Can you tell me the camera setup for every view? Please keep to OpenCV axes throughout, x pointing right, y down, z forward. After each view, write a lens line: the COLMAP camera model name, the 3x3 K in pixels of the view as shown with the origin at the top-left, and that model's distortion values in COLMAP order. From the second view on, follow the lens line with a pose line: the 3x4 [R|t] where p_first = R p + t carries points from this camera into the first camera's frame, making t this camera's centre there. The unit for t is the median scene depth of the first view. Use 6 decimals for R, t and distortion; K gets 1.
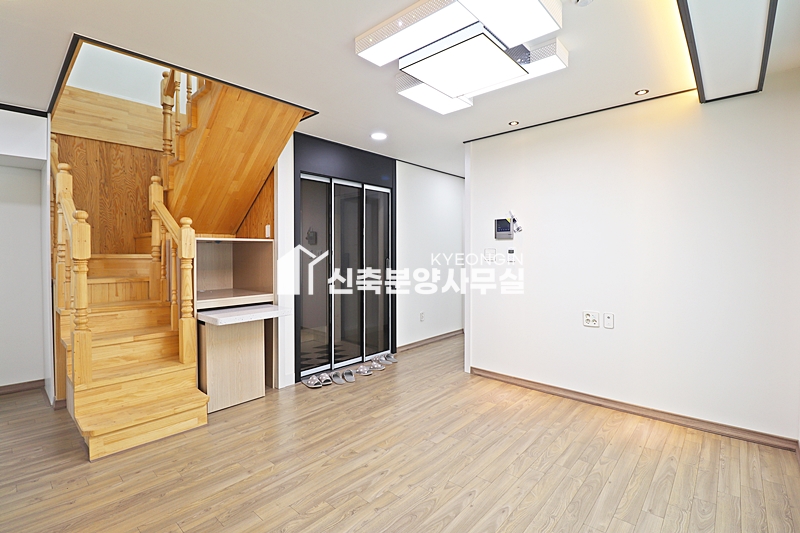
lens RADIAL K [[369.0, 0, 399.5], [0, 369.0, 259.1], [0, 0, 1]] dist [-0.005508, -0.009183]
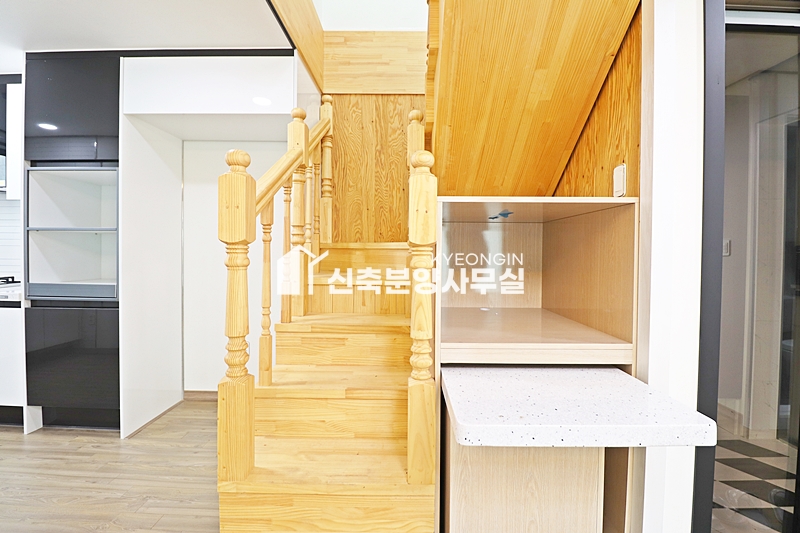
lens RADIAL K [[371.4, 0, 401.4], [0, 371.4, 258.8], [0, 0, 1]] dist [-0.001235, -0.012595]
pose [[0.662535, 0.020495, -0.748751, -0.235536], [-0.021064, 0.999740, 0.008727, 0.010444], [0.748735, 0.009990, 0.662794, 0.620126]]
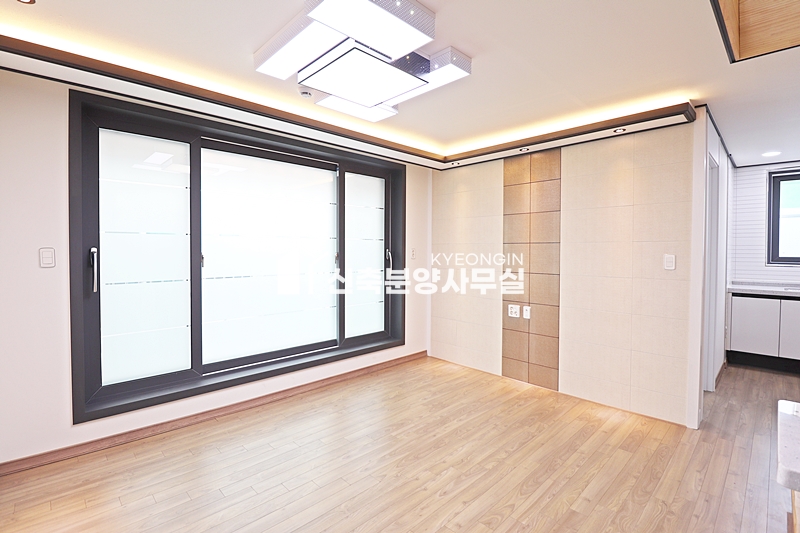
lens RADIAL K [[371.4, 0, 401.4], [0, 371.4, 258.8], [0, 0, 1]] dist [-0.001235, -0.012595]
pose [[-0.998200, -0.006176, 0.059658, 0.008429], [-0.003790, 0.999192, 0.040021, -0.045485], [-0.059857, 0.039723, -0.997416, 1.279264]]
